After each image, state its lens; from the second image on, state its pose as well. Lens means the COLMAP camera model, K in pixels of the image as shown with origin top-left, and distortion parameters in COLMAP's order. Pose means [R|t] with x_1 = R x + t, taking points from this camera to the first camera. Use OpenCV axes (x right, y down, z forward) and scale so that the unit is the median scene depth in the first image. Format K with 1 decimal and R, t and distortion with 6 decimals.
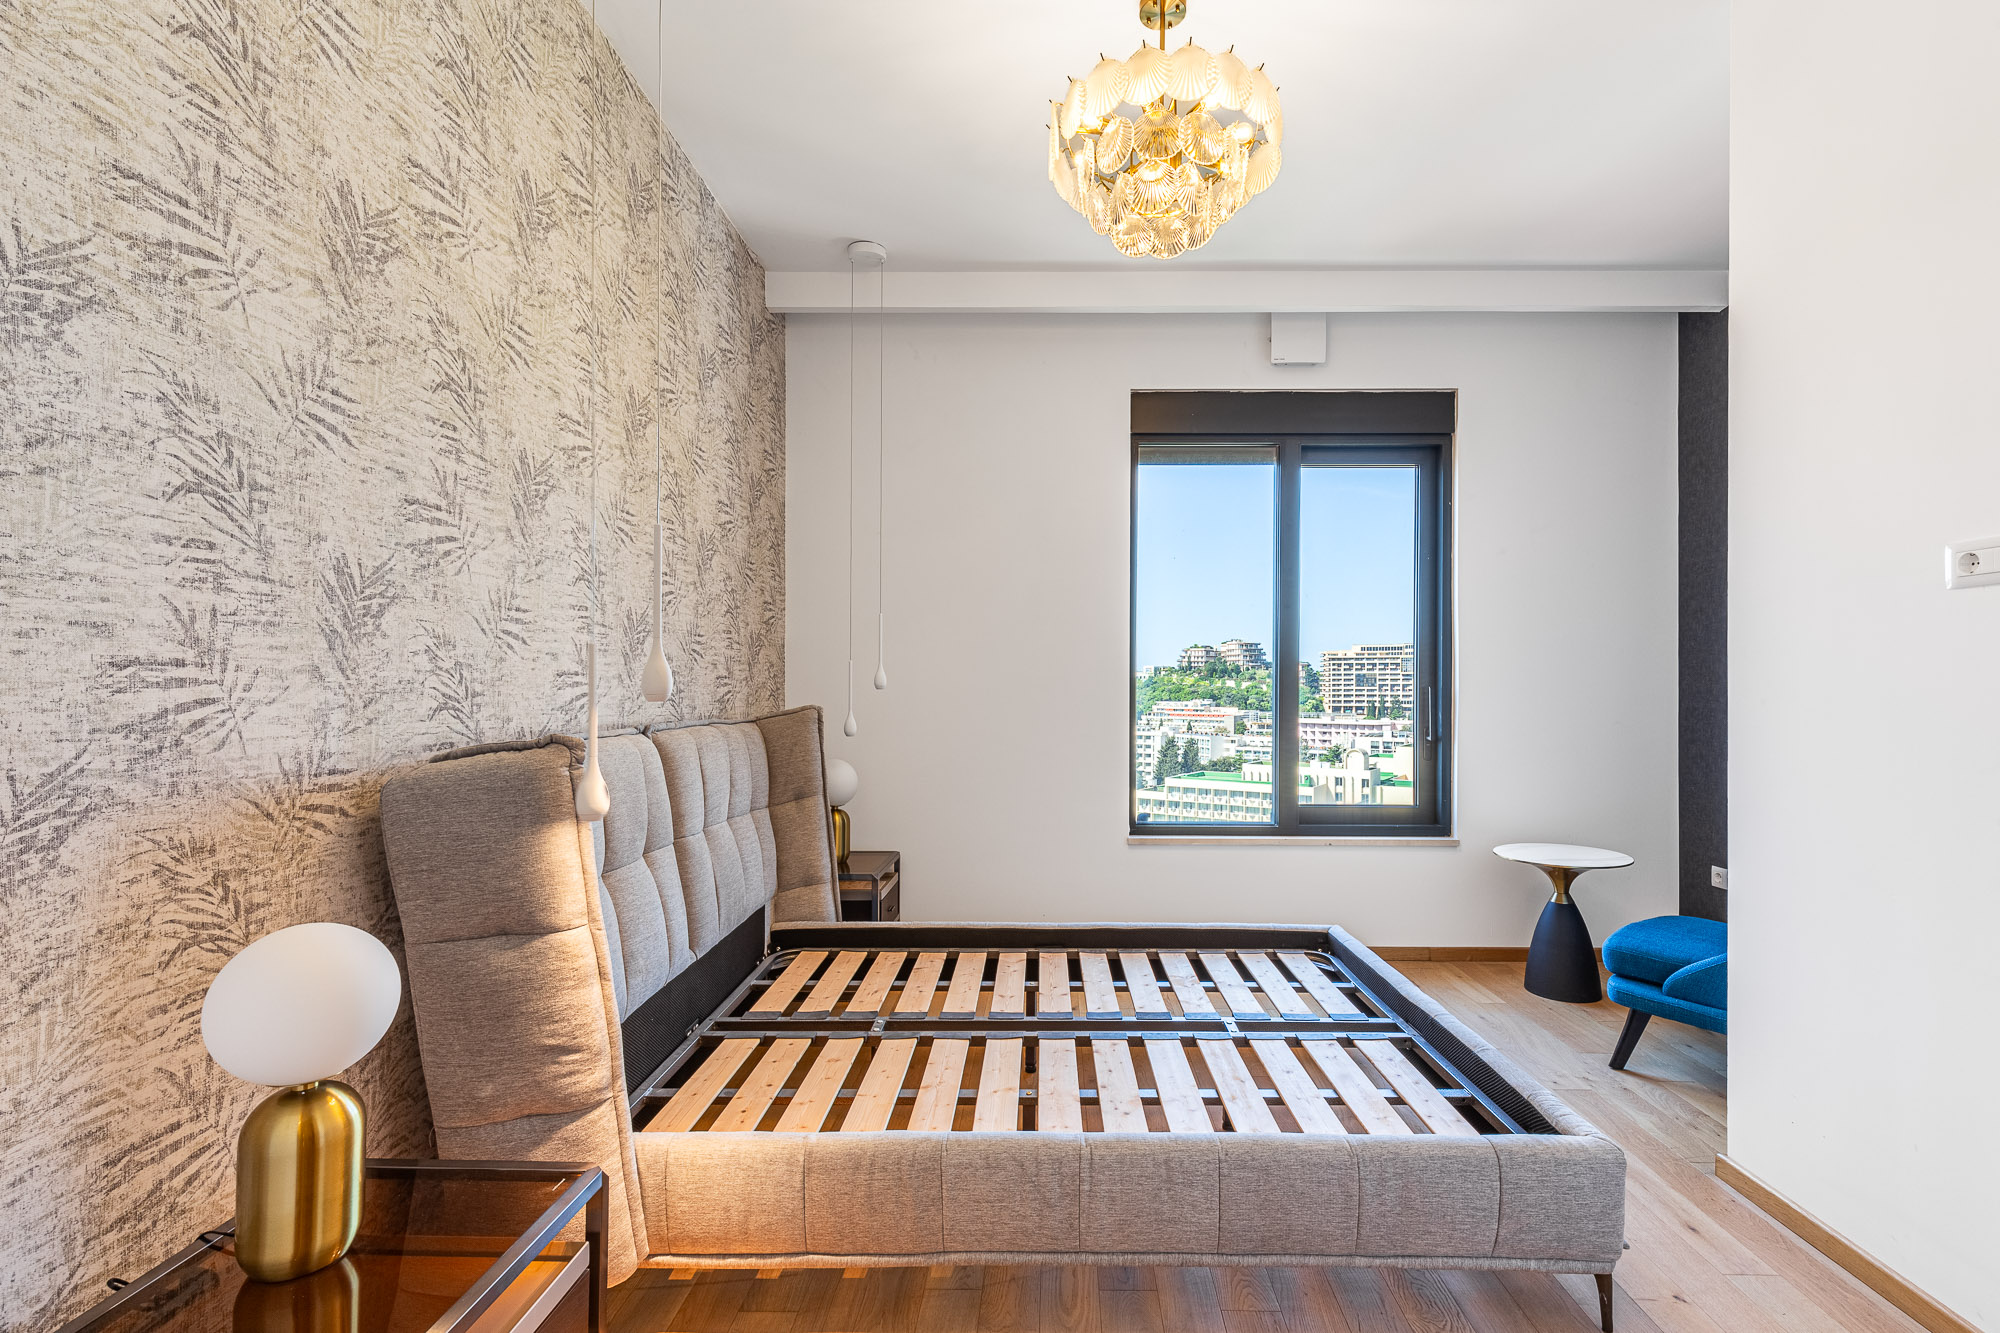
lens RADIAL K [[920.2, 0, 1039.8], [0, 920.2, 672.2], [0, 0, 1]] dist [0.001662, 0.000020]
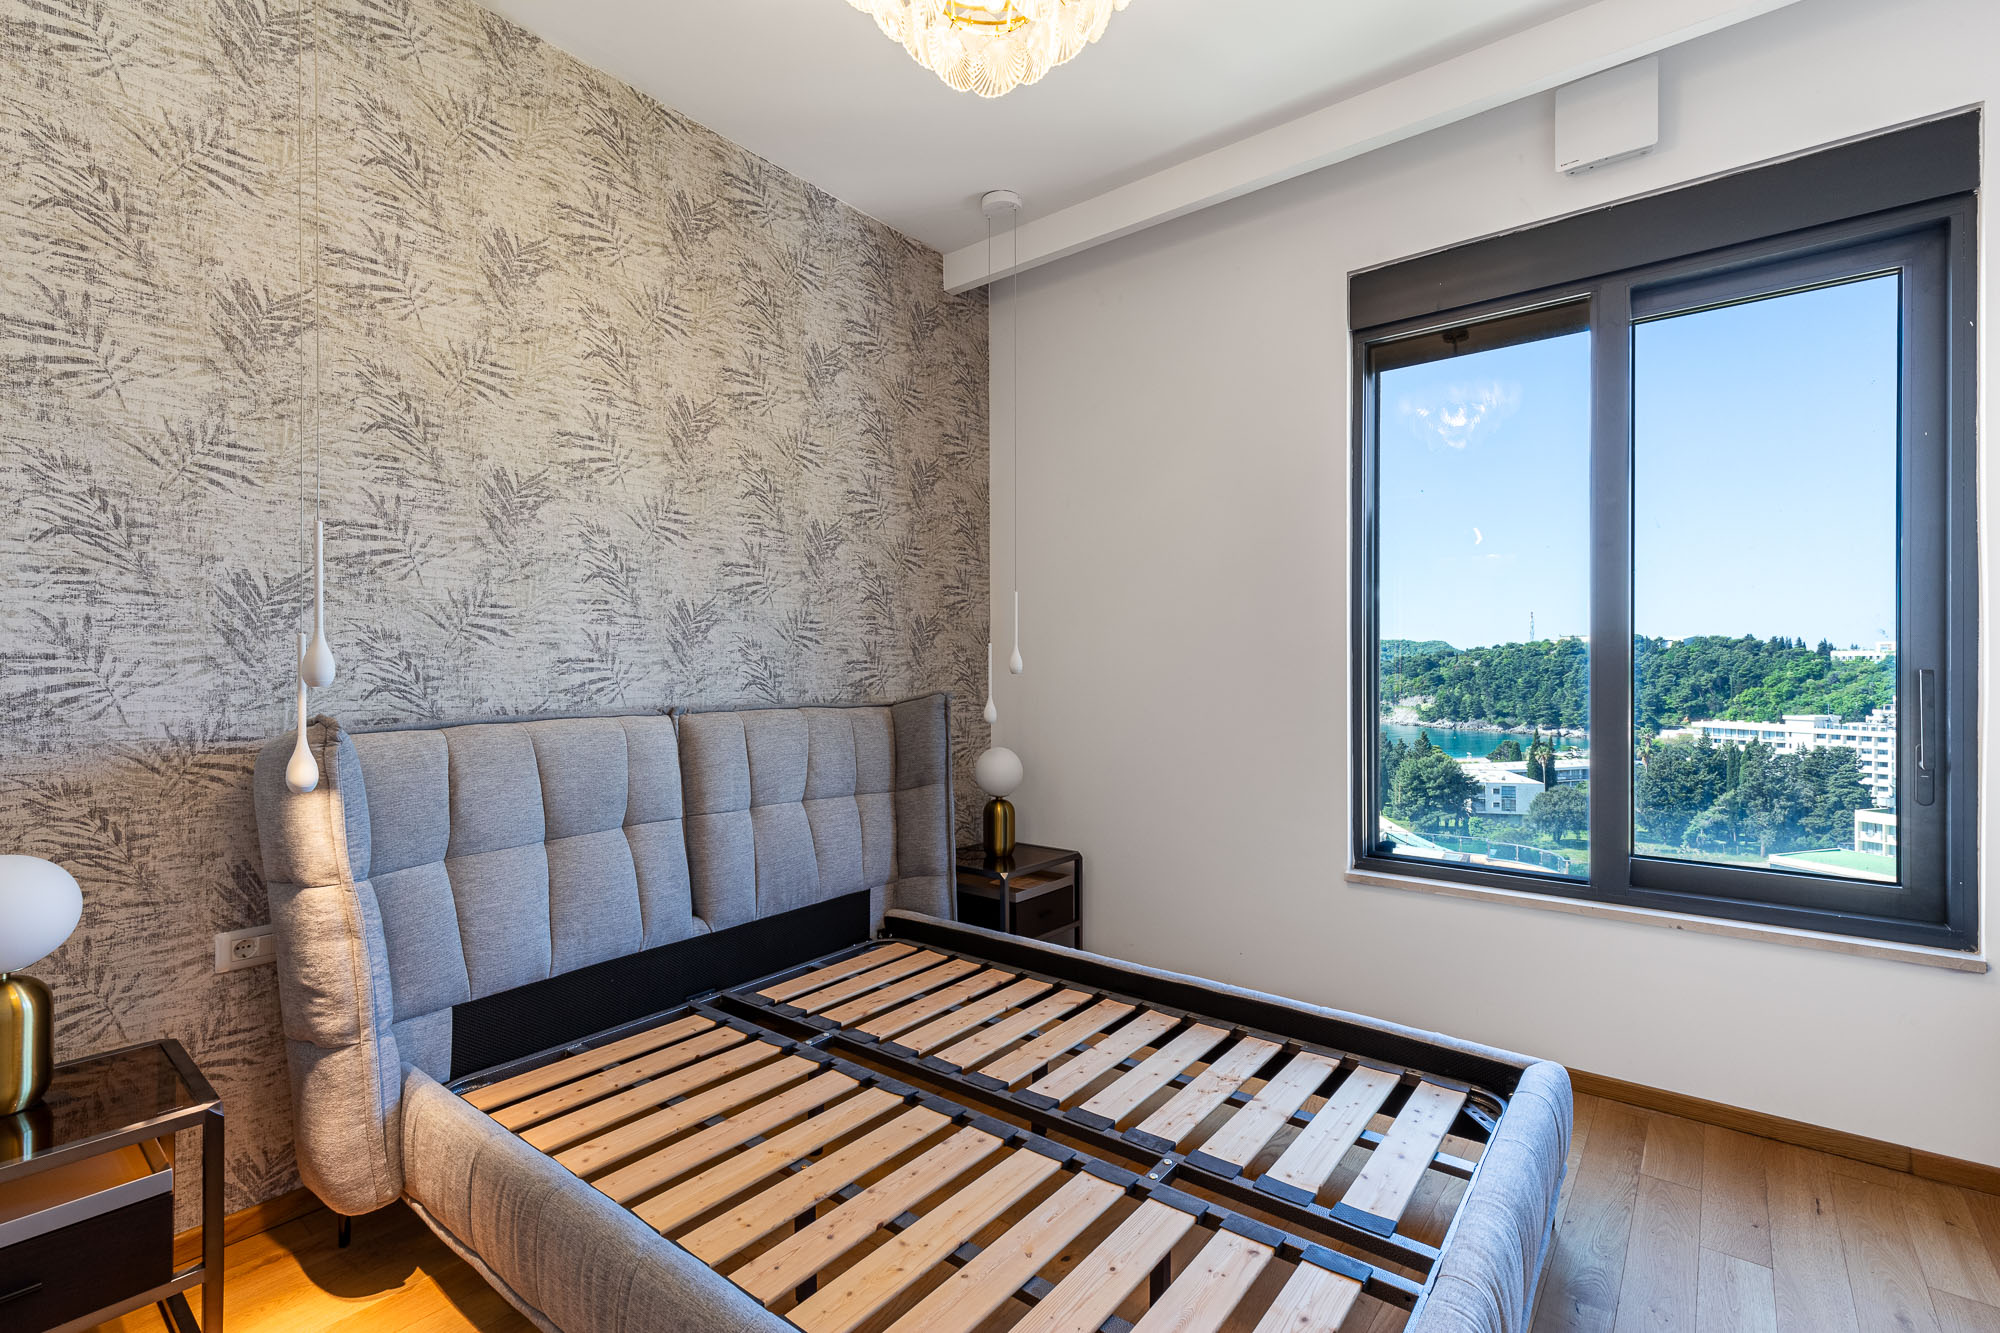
lens RADIAL K [[894.8, 0, 1002.1], [0, 894.8, 660.3], [0, 0, 1]] dist [0.001888, -0.000245]
pose [[0.790658, -0.008117, -0.612204, 0.431450], [0.011353, 0.999935, 0.001405, 0.004213], [0.612153, -0.008062, 0.790699, 0.334736]]
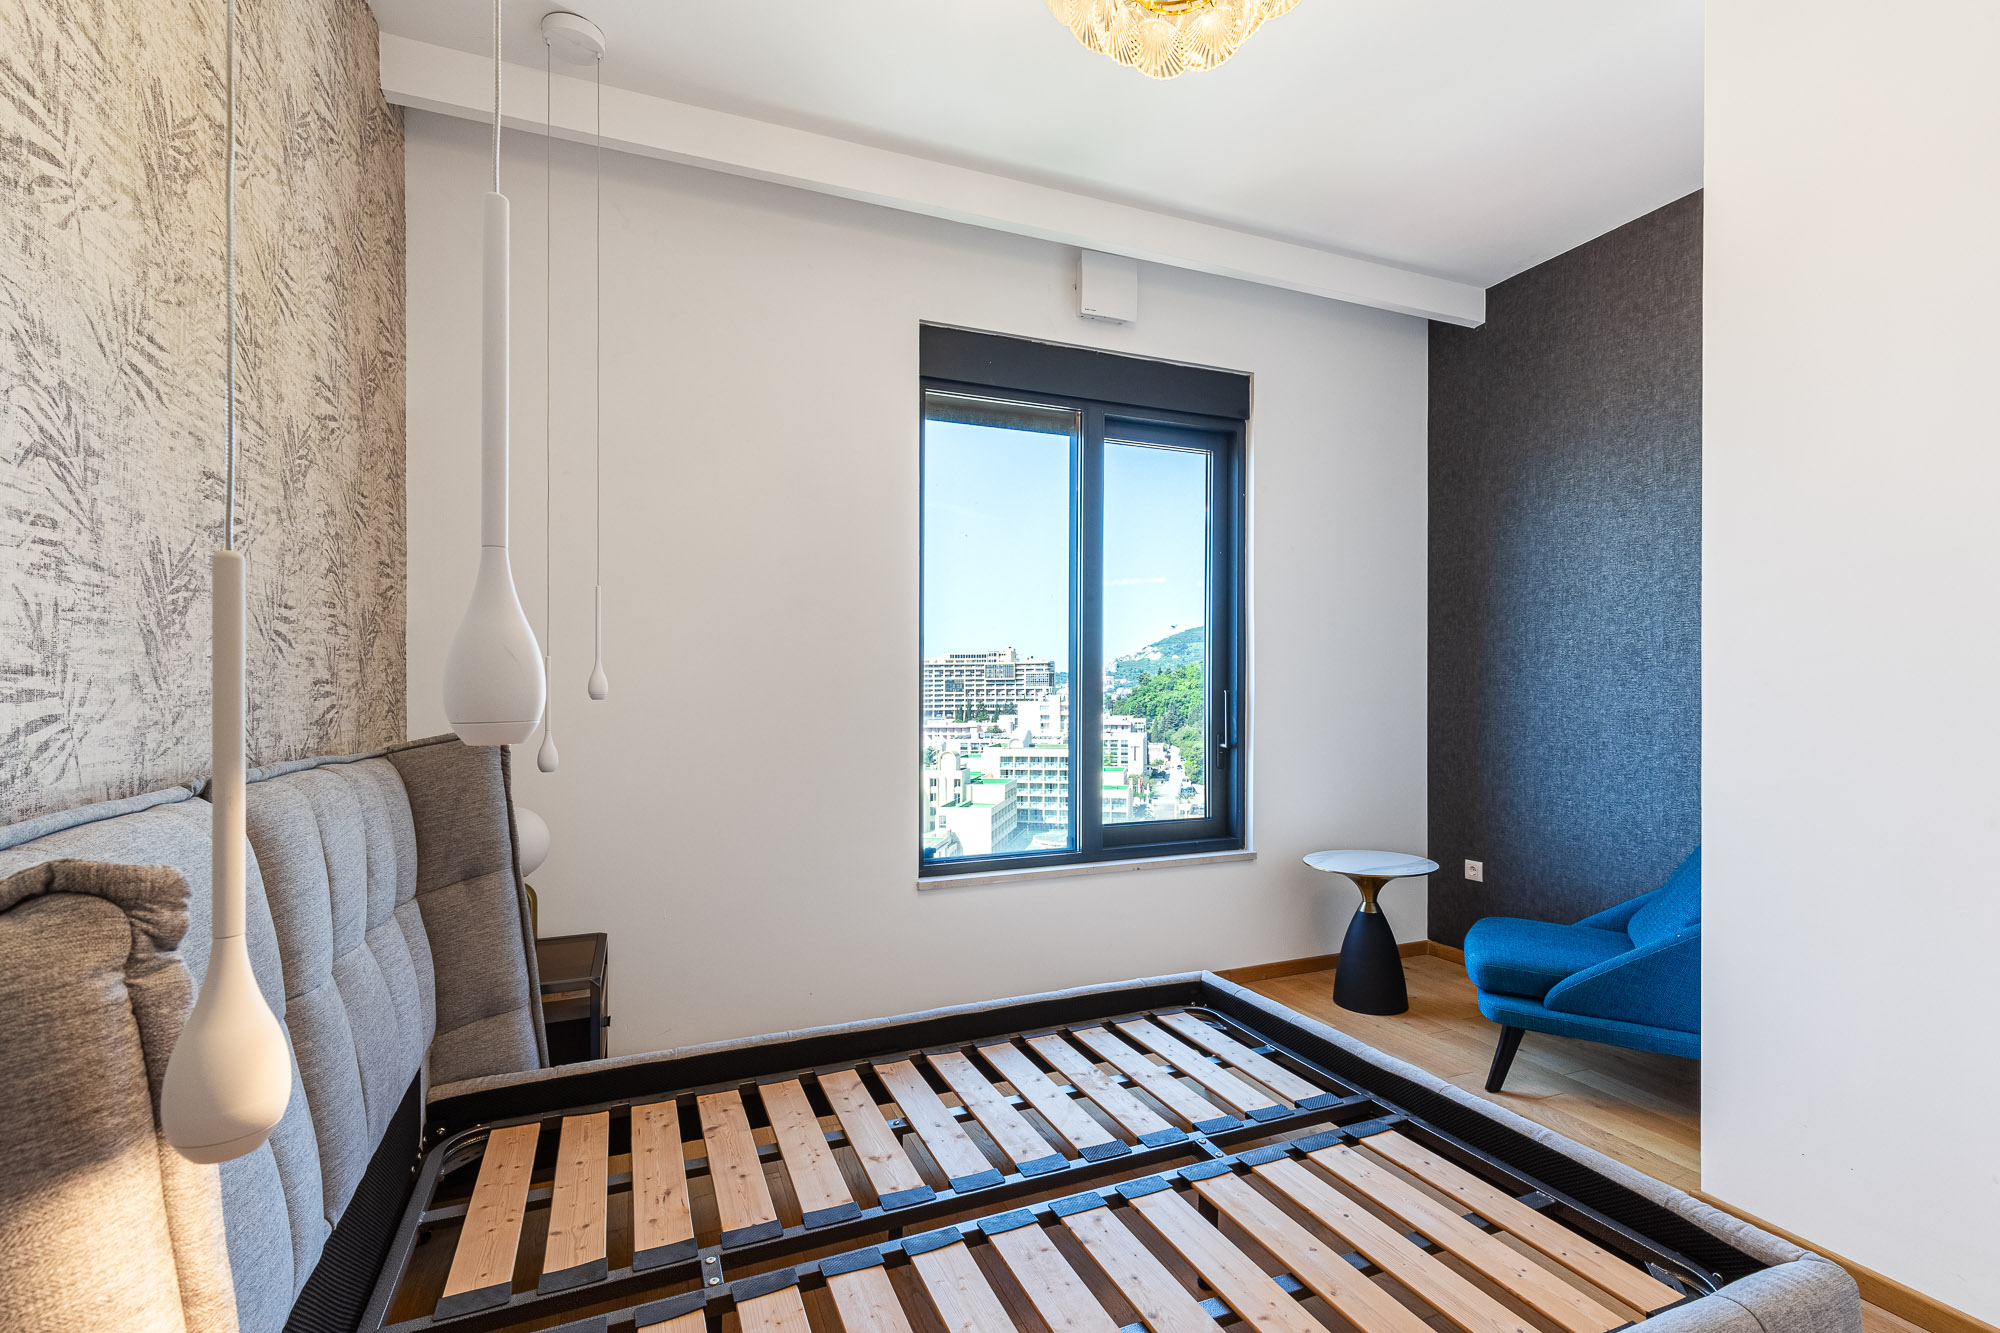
lens RADIAL K [[915.0, 0, 1017.0], [0, 915.0, 680.0], [0, 0, 1]] dist [0.010280, -0.000877]
pose [[0.916259, -0.002510, 0.400578, -0.191359], [0.001792, 0.999996, 0.002166, 0.004227], [-0.400582, -0.001267, 0.916260, 0.317169]]
